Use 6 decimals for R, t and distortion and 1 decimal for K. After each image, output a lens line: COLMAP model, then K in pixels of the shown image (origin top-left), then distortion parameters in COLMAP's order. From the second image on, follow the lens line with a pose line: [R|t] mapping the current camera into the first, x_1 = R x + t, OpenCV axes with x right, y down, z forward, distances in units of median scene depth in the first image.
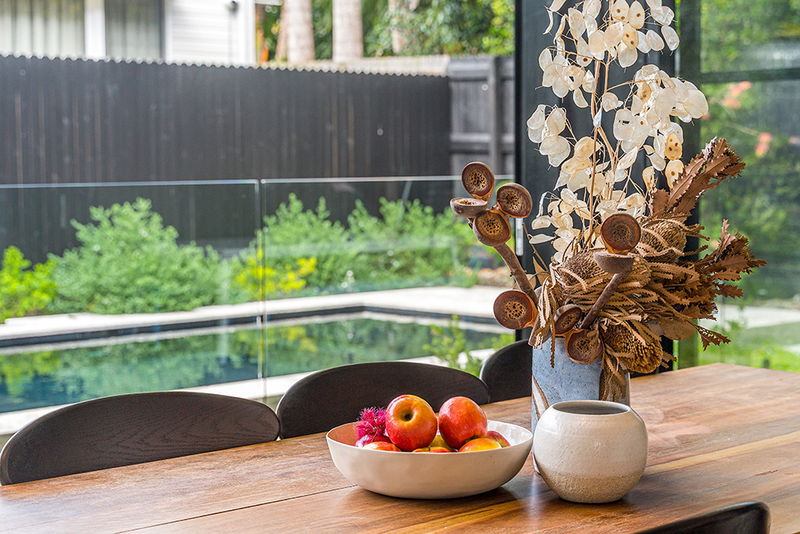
lens RADIAL K [[1562.3, 0, 399.7], [0, 1562.3, 267.0], [0, 0, 1]] dist [0.022164, 0.000000]
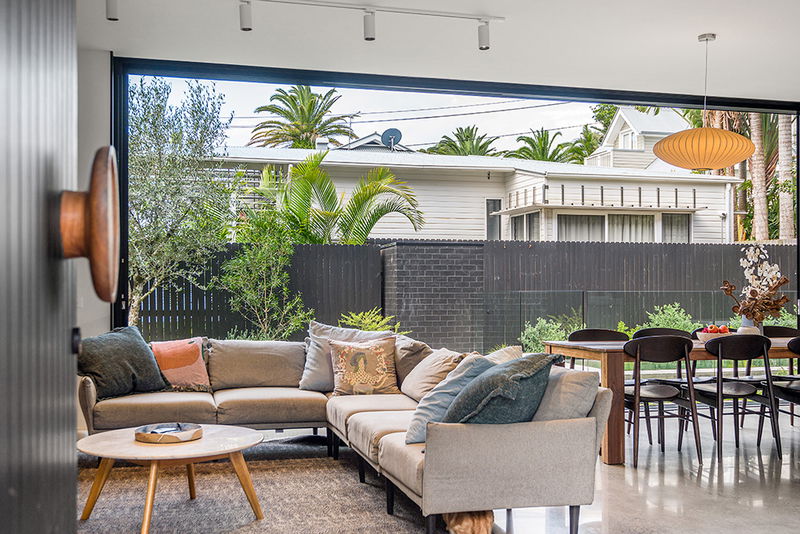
lens RADIAL K [[849.5, 0, 397.9], [0, 849.5, 284.9], [0, 0, 1]] dist [0.001814, 0.000000]
pose [[0.882633, 0.003149, -0.470051, 0.061717], [-0.037658, 0.997237, -0.064031, 0.025875], [0.468551, 0.074218, 0.880313, -0.304624]]
